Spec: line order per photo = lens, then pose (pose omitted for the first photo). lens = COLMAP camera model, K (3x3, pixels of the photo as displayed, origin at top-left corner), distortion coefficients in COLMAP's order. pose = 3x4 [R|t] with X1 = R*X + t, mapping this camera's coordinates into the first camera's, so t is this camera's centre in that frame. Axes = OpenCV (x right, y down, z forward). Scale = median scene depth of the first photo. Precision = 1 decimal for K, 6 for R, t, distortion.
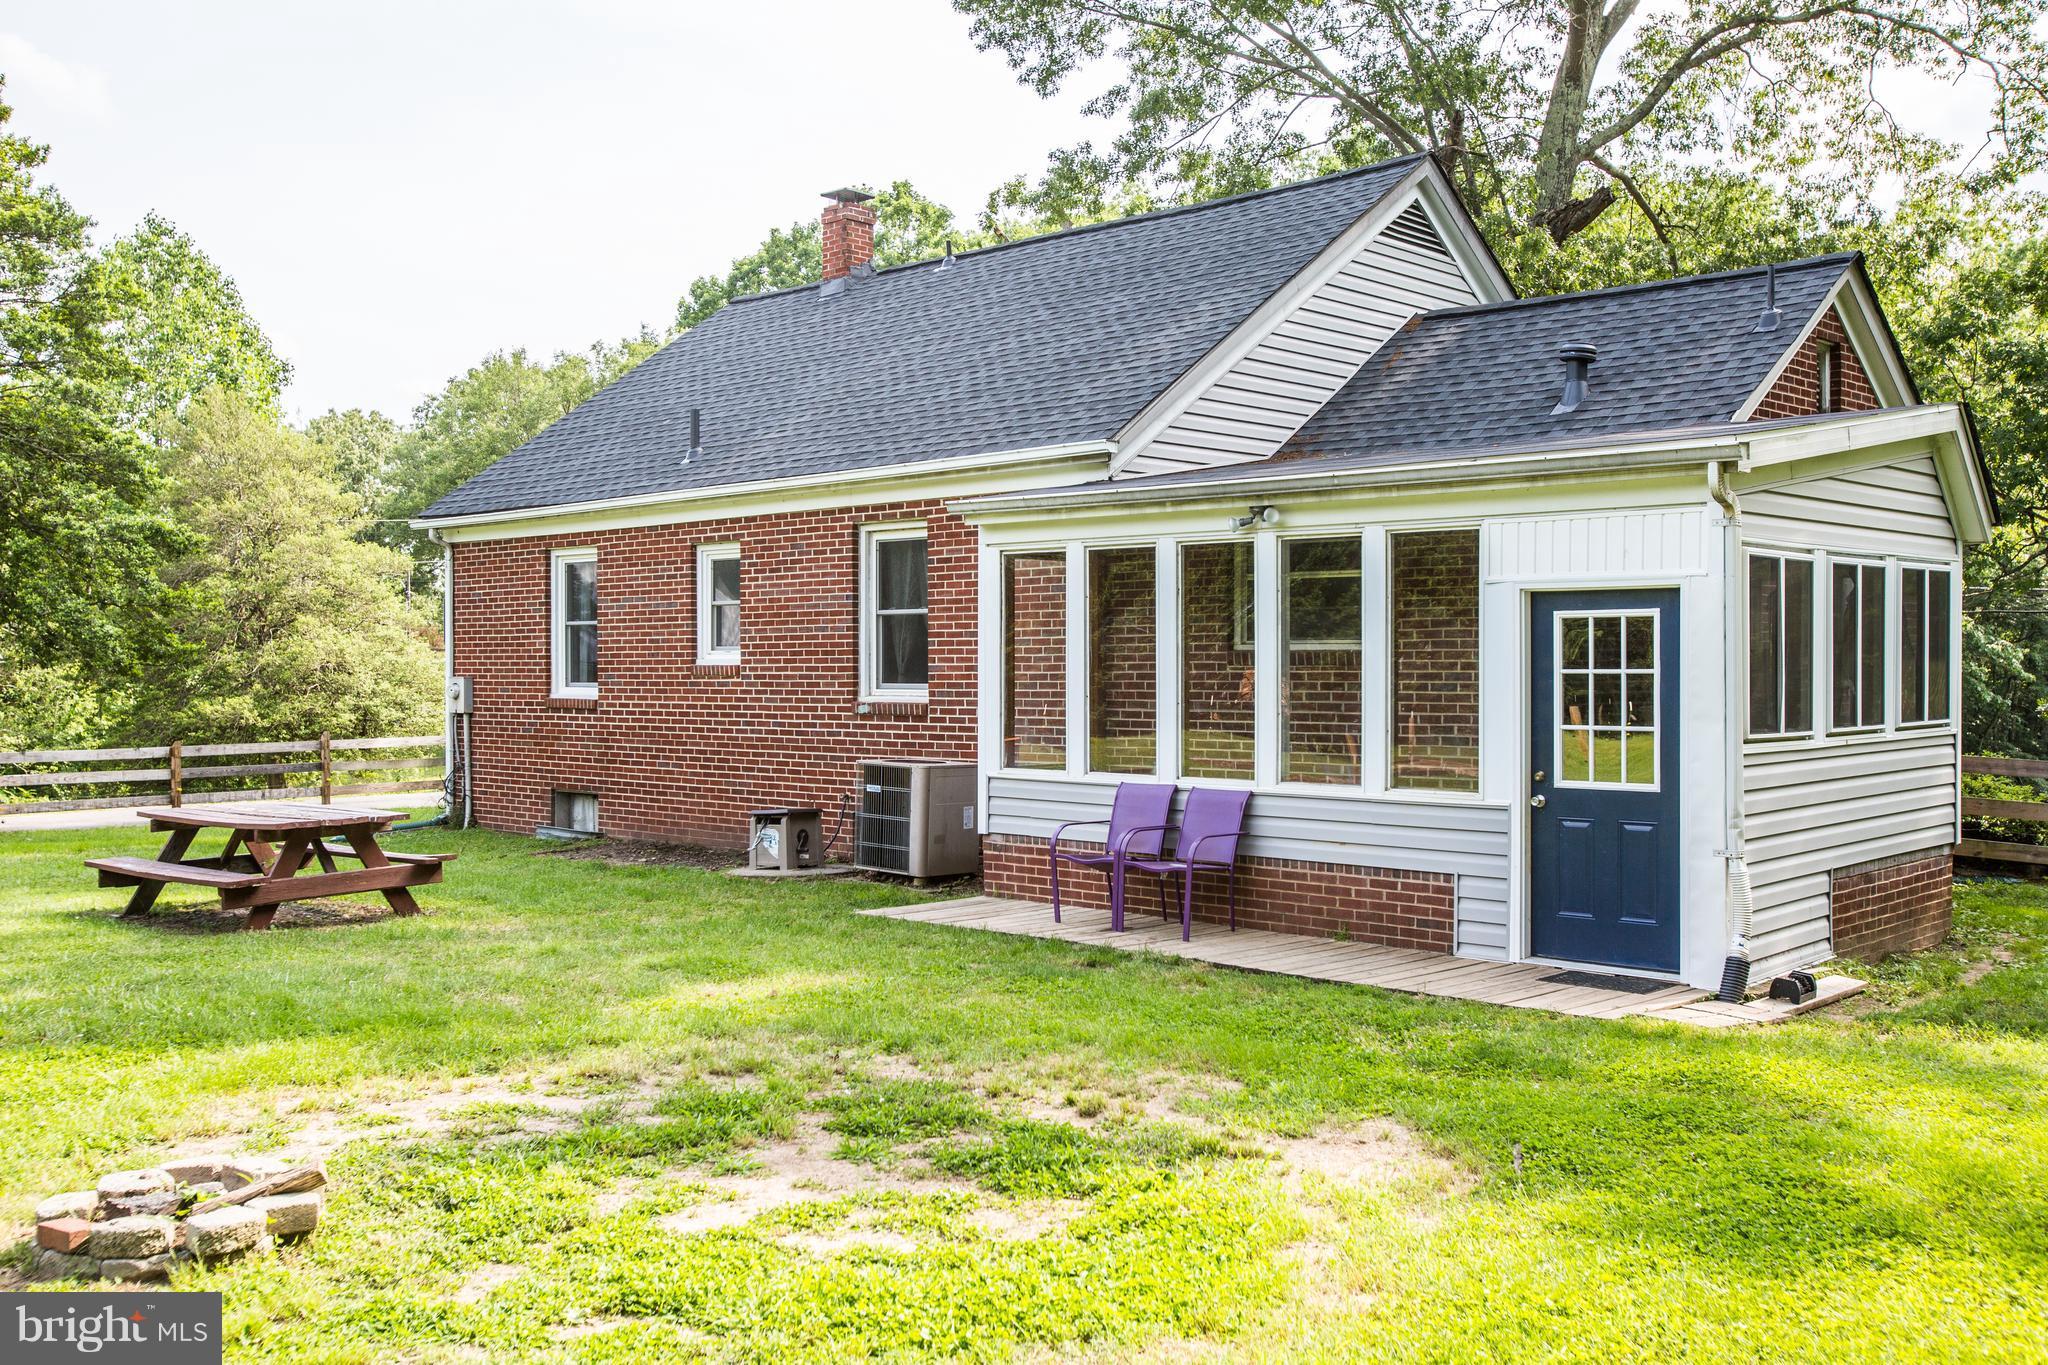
lens RADIAL K [[1901.5, 0, 1030.8], [0, 1901.5, 684.4], [0, 0, 1]] dist [0.022022, 0.000000]
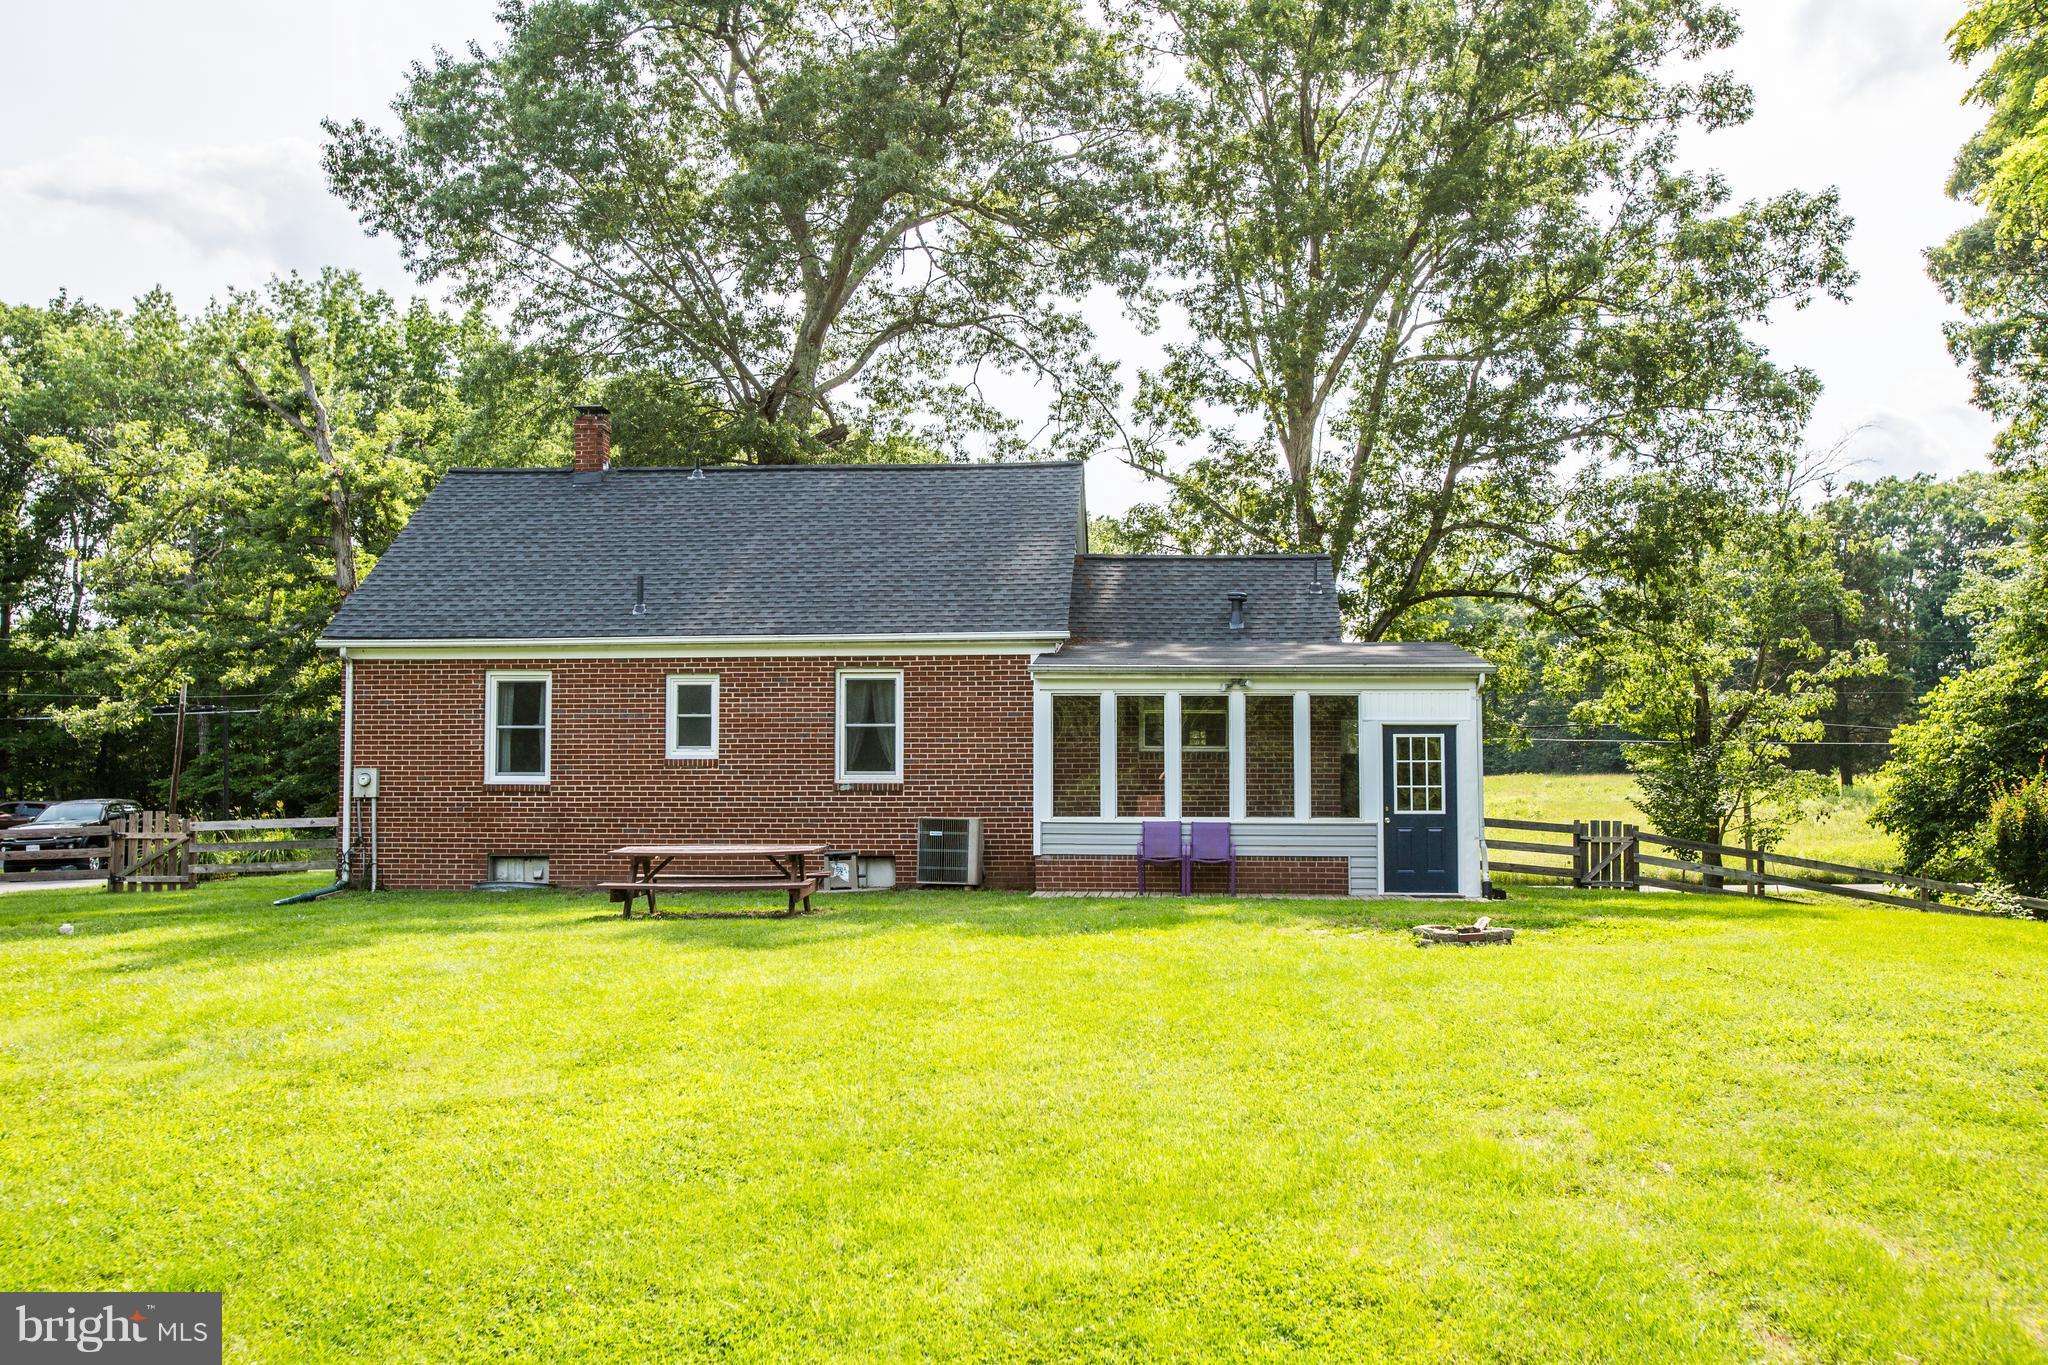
lens RADIAL K [[1901.5, 0, 1024.6], [0, 1901.5, 666.9], [0, 0, 1]] dist [0.022022, 0.000000]
pose [[0.771022, 0.038838, 0.635623, -1.157234], [0.004589, 0.997774, -0.066532, 0.022568], [-0.636792, 0.054214, 0.769128, -0.344971]]
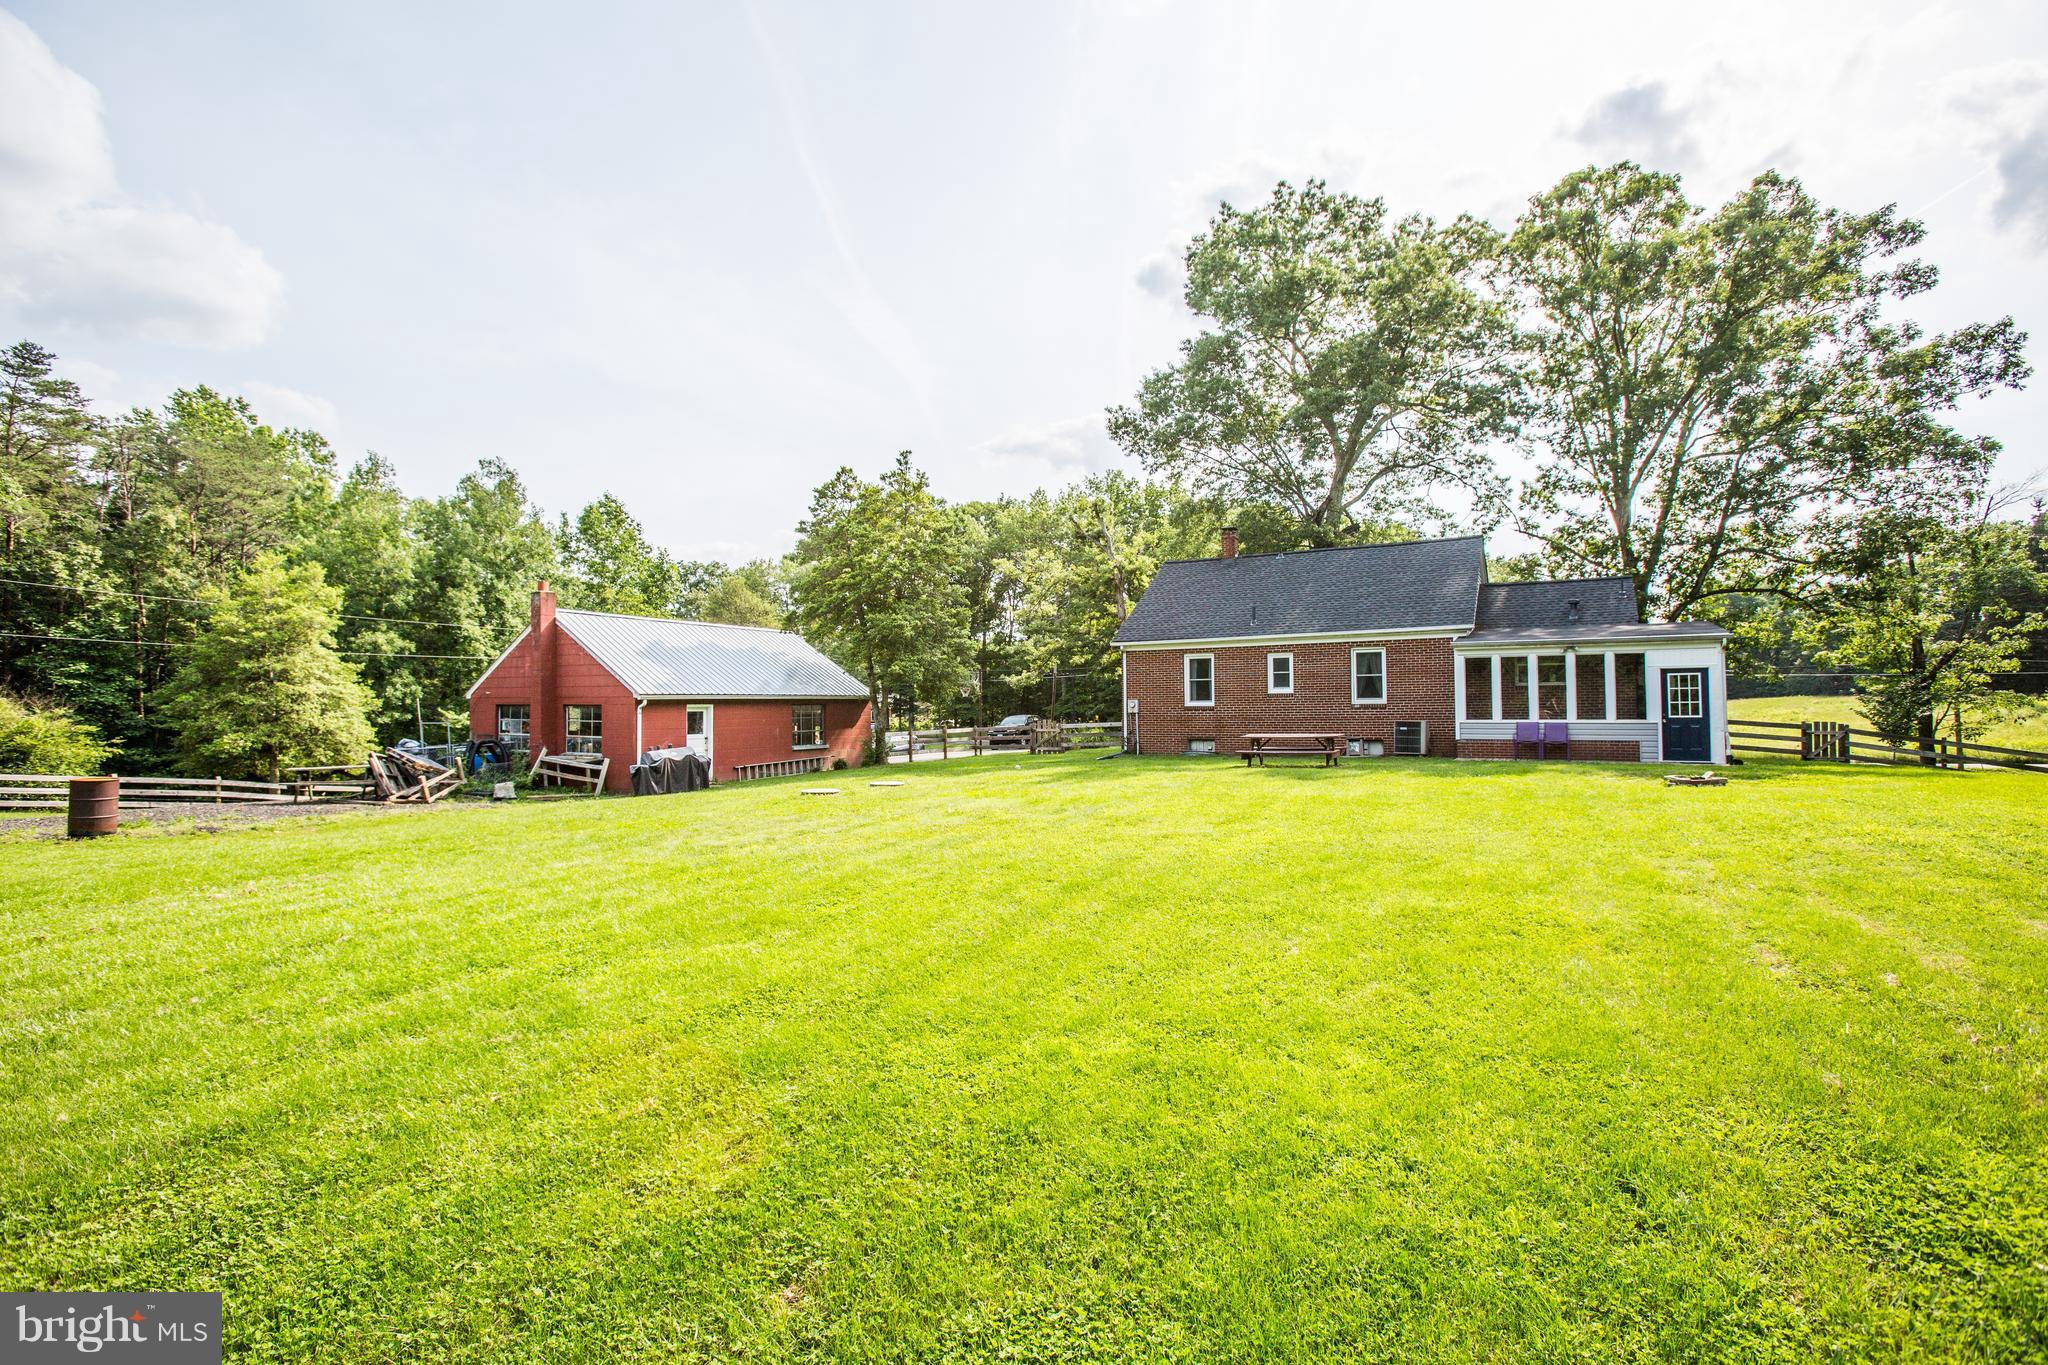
lens RADIAL K [[941.1, 0, 1019.9], [0, 941.1, 684.4], [0, 0, 1]] dist [-0.053215, 0.001725]
pose [[0.971799, -0.001952, 0.235803, -1.192339], [0.010012, 0.999406, -0.032986, 0.026896], [-0.235598, 0.034416, 0.971241, -0.441610]]
